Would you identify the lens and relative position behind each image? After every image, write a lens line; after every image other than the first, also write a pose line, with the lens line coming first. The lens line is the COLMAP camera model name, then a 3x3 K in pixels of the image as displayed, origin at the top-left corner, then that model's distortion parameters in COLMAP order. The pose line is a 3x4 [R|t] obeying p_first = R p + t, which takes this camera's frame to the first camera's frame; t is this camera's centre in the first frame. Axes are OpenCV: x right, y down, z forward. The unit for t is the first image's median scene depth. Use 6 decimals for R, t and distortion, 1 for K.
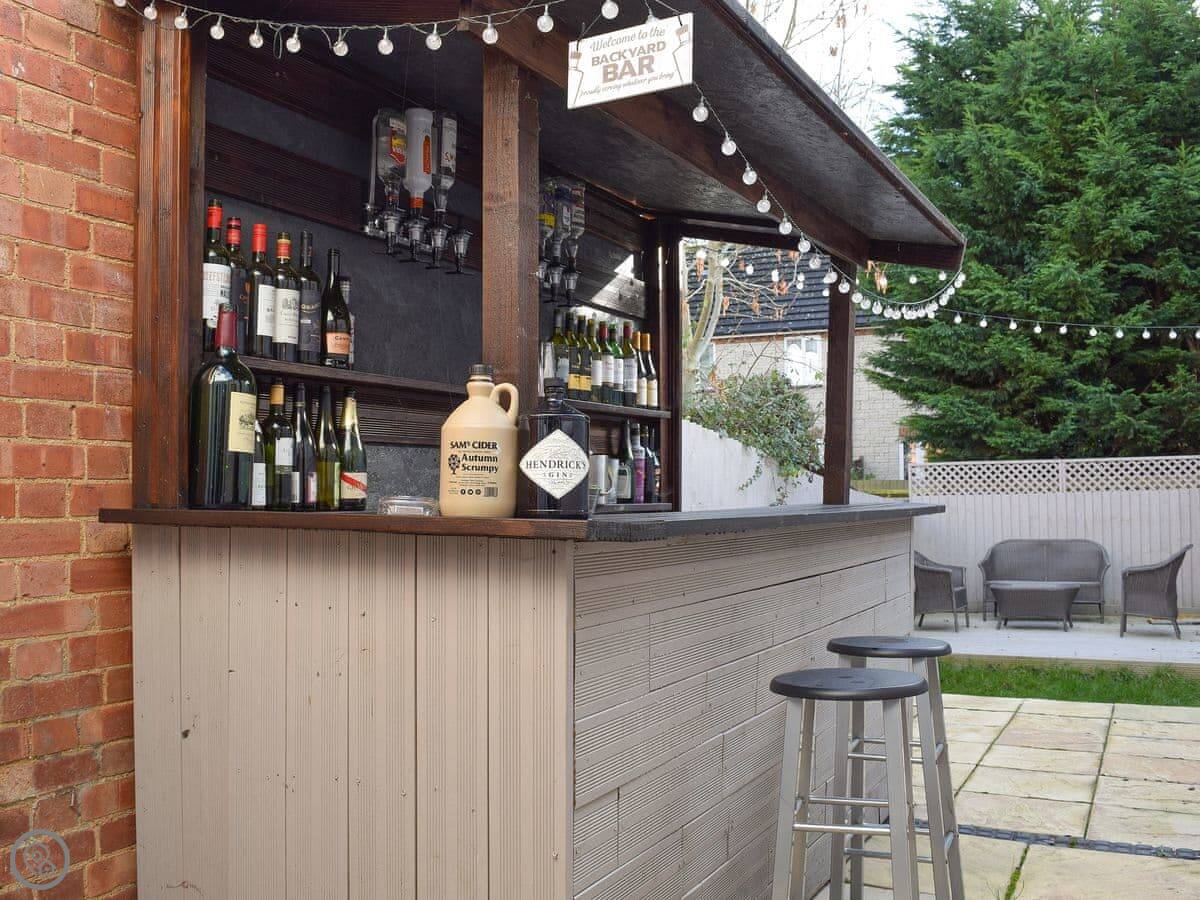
lens RADIAL K [[1222.7, 0, 596.9], [0, 1222.7, 470.9], [0, 0, 1]] dist [-0.064530, 0.011801]
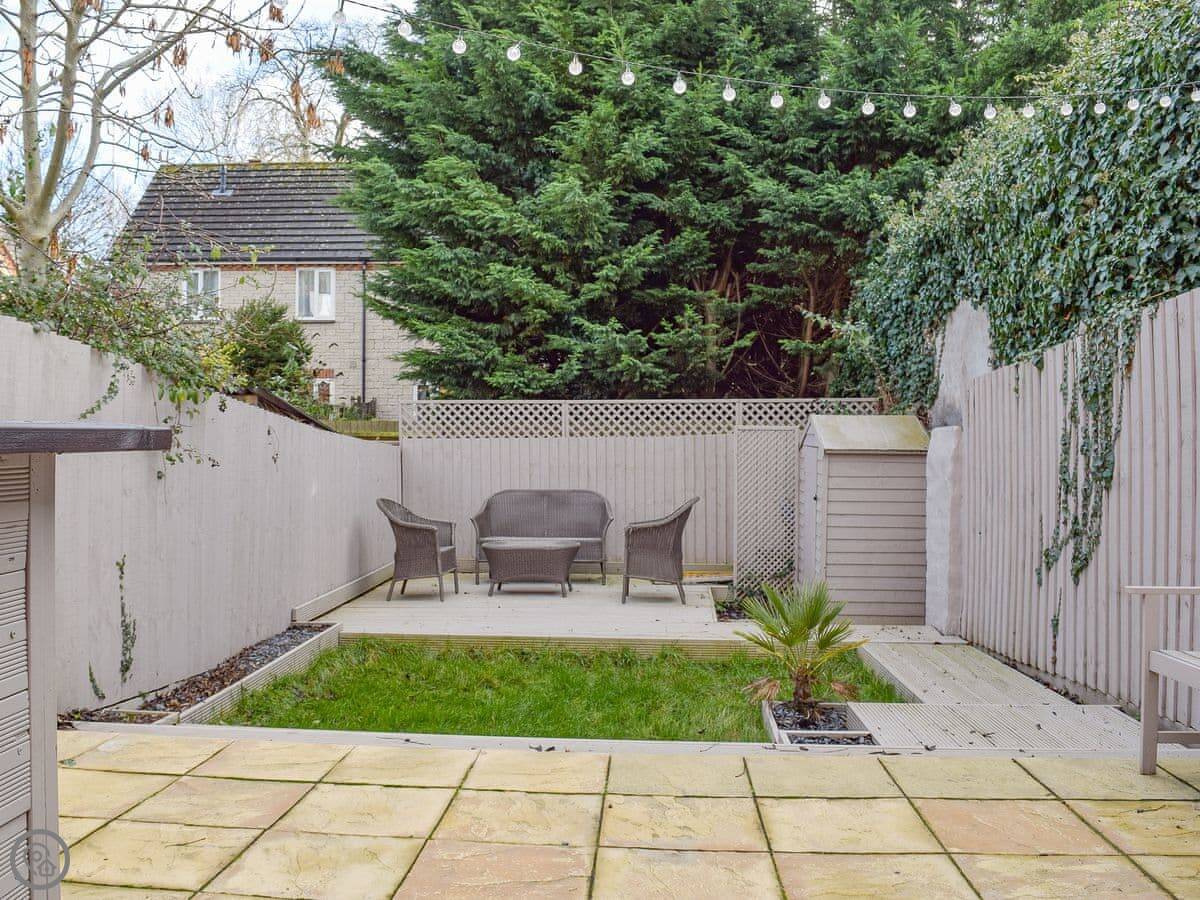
lens RADIAL K [[1238.9, 0, 600.0], [0, 1238.9, 450.0], [0, 0, 1]] dist [-0.084579, -0.000665]
pose [[0.925232, 0.010465, 0.379257, 0.052864], [-0.022465, 0.999377, 0.027229, 0.001525], [-0.378736, -0.033713, 0.924891, 0.123097]]
